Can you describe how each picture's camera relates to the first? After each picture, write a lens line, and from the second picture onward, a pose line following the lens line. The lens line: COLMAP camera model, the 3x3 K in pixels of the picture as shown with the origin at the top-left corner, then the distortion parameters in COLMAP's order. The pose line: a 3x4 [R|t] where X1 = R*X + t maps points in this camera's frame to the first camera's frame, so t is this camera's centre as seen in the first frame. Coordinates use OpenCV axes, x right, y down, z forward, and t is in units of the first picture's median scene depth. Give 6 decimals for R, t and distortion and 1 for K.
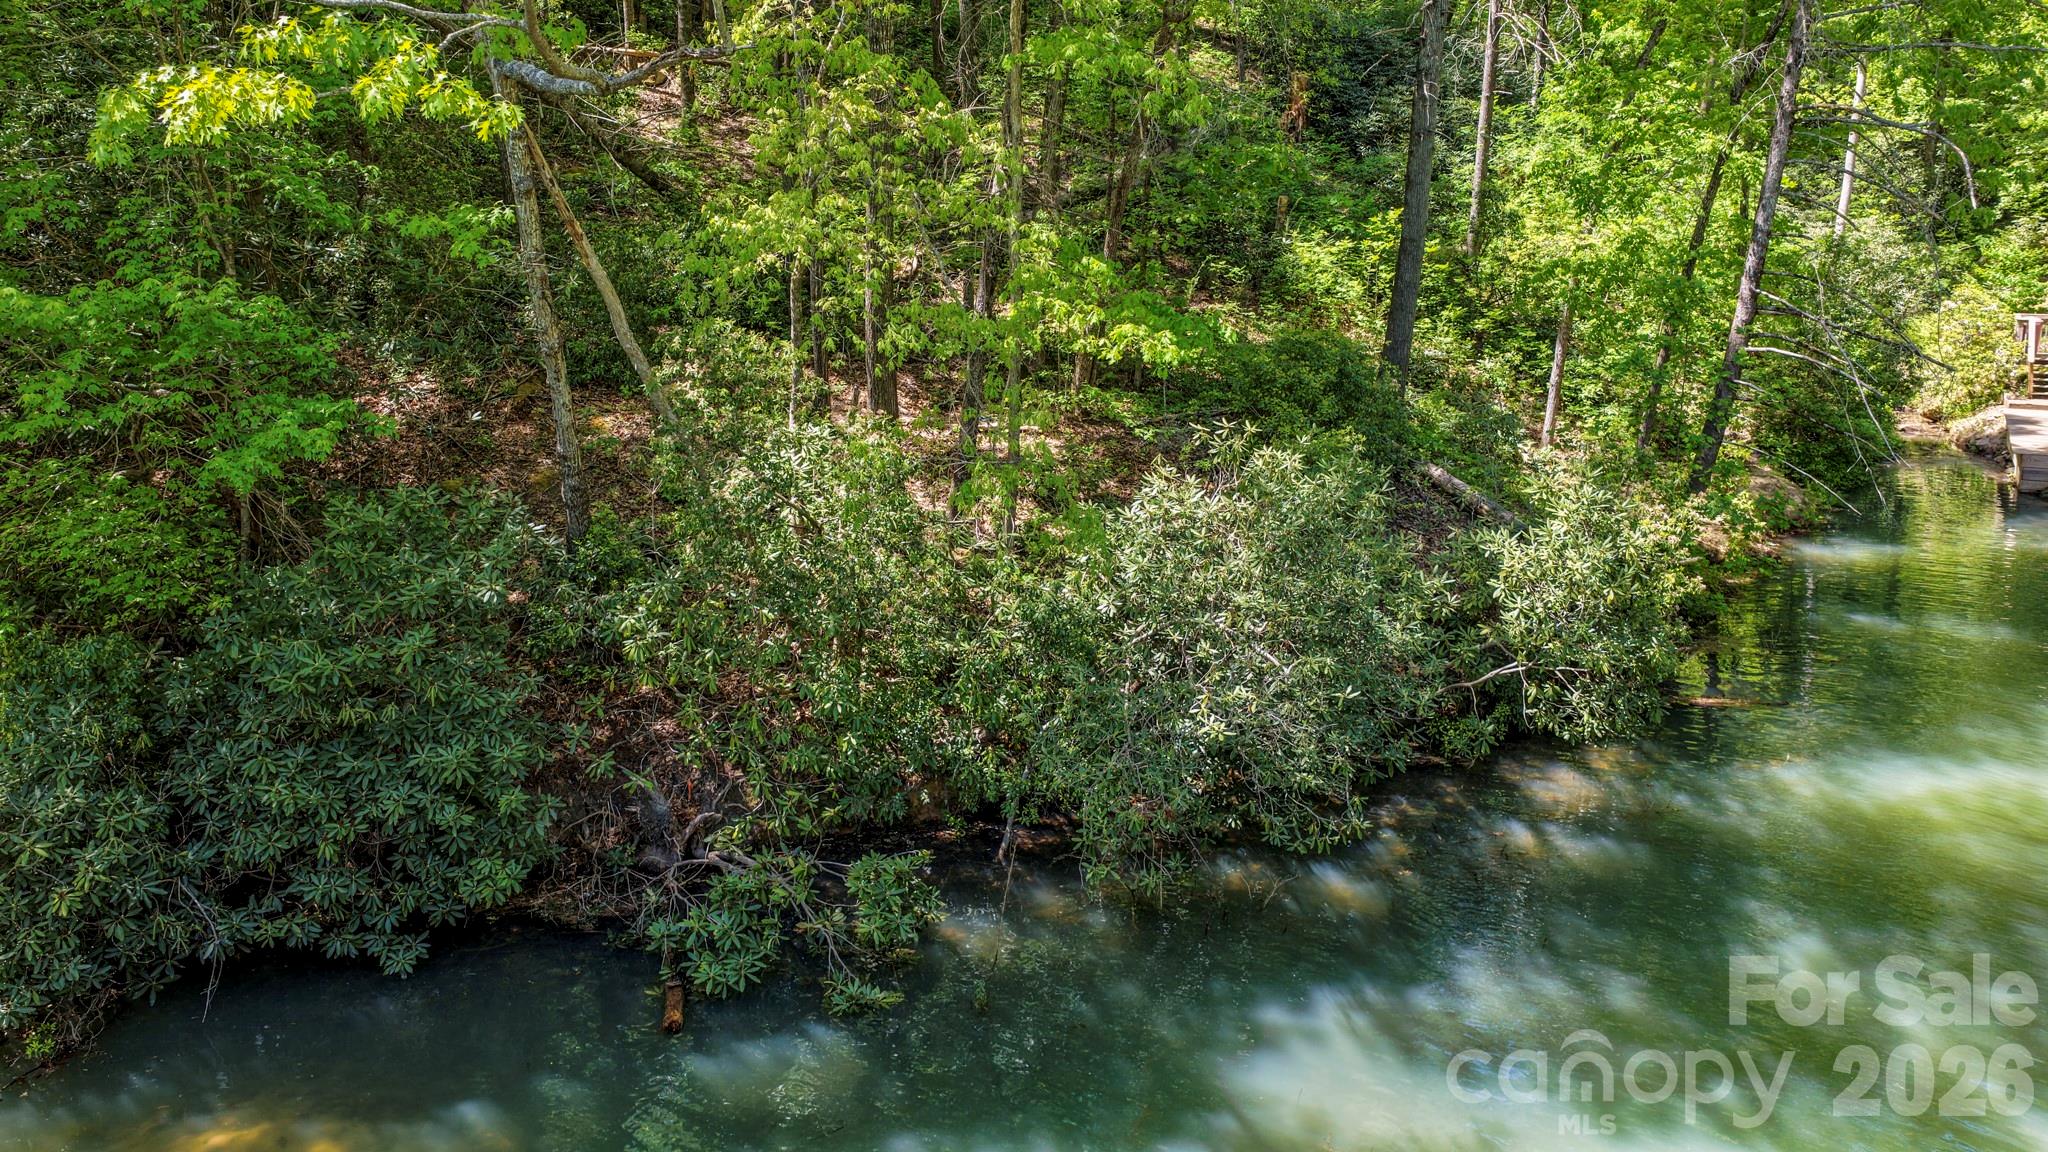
lens RADIAL K [[1709.3, 0, 1033.0], [0, 1709.3, 533.7], [0, 0, 1]] dist [-0.008217, 0.087861]
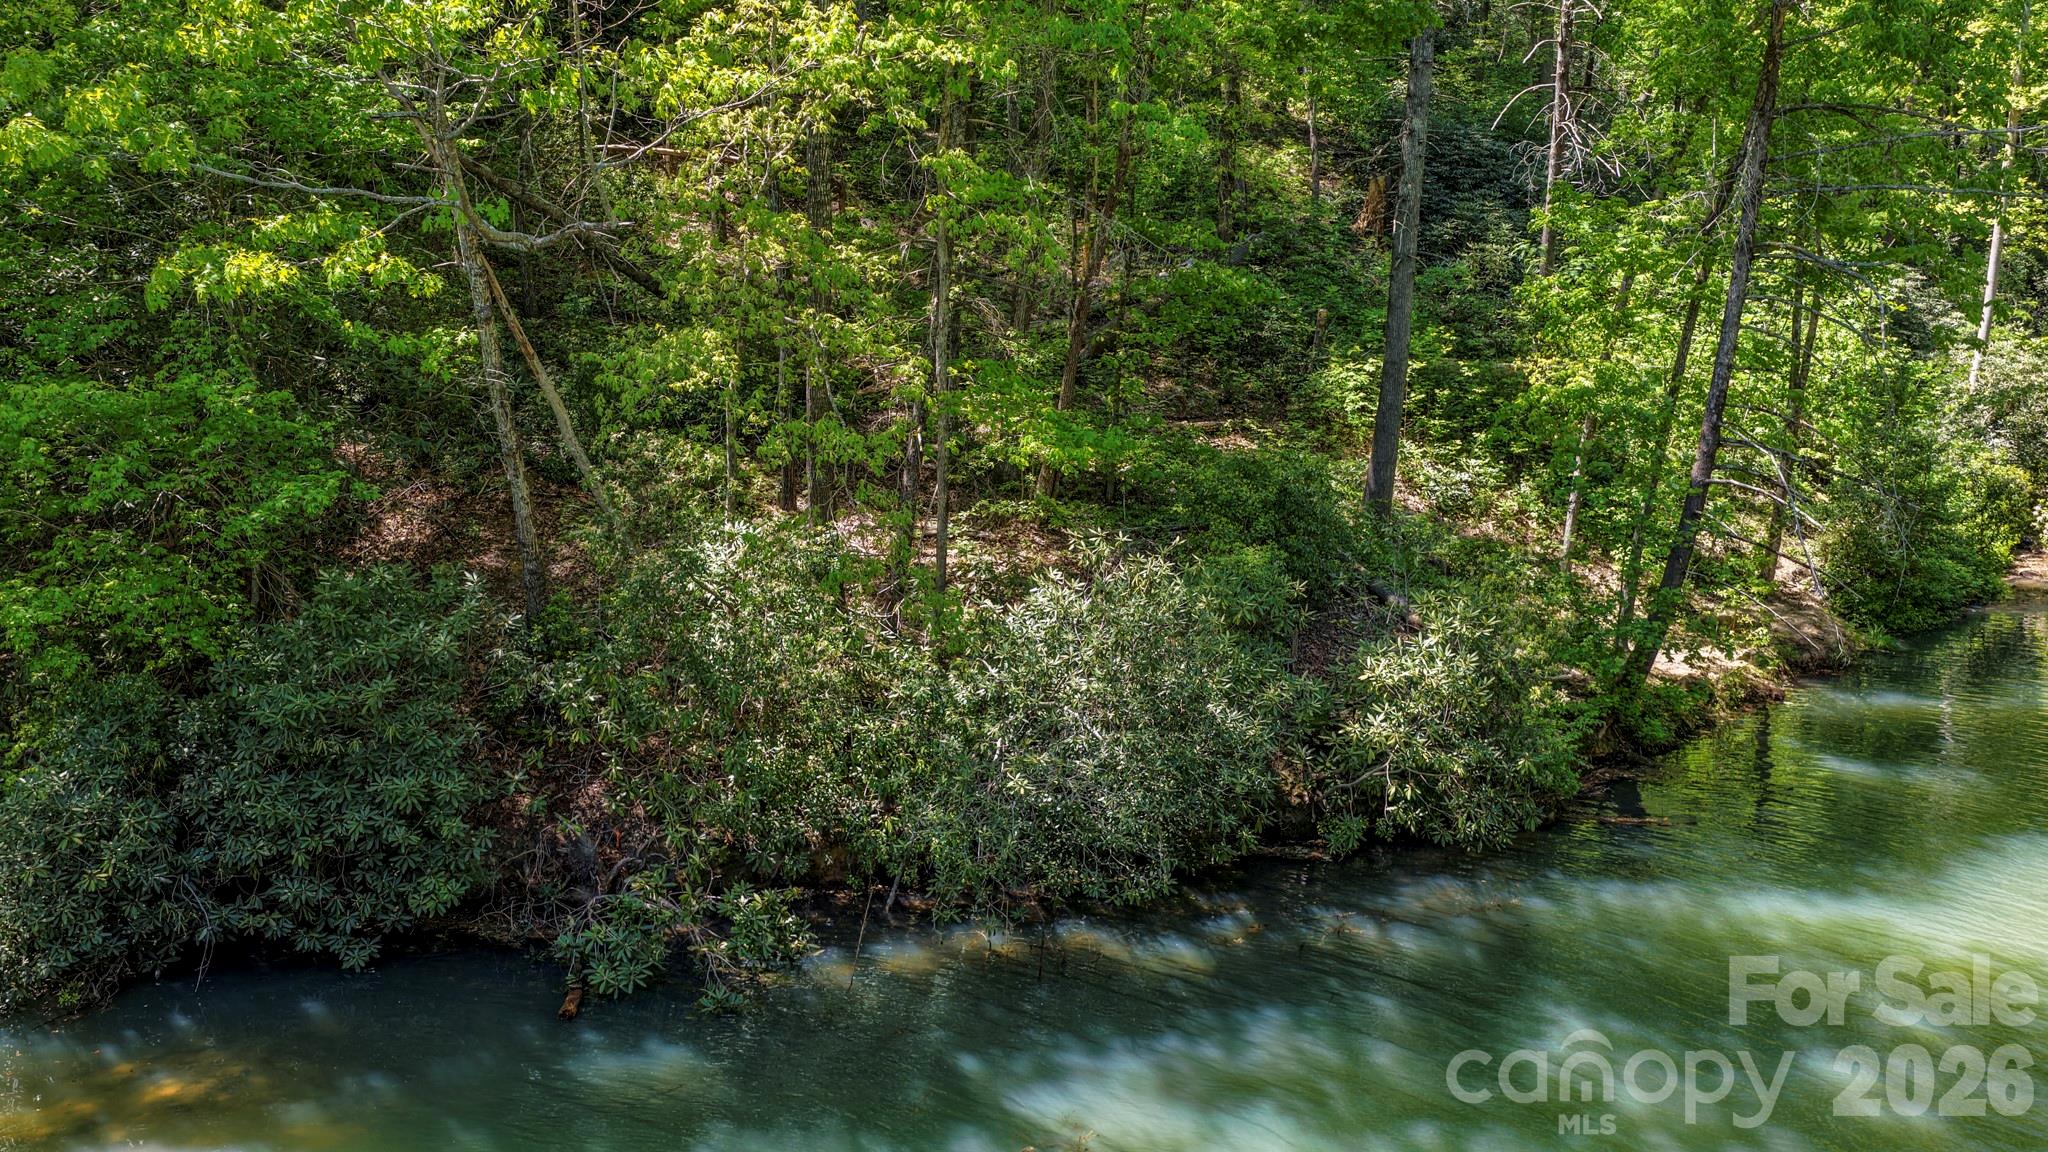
lens RADIAL K [[2069.5, 0, 1024.2], [0, 2069.5, 612.7], [0, 0, 1]] dist [0.030075, 0.000000]
pose [[0.995215, 0.036489, -0.090645, 0.218145], [-0.039241, 0.998816, -0.028766, 0.033207], [0.089488, 0.032185, 0.995468, -0.409869]]
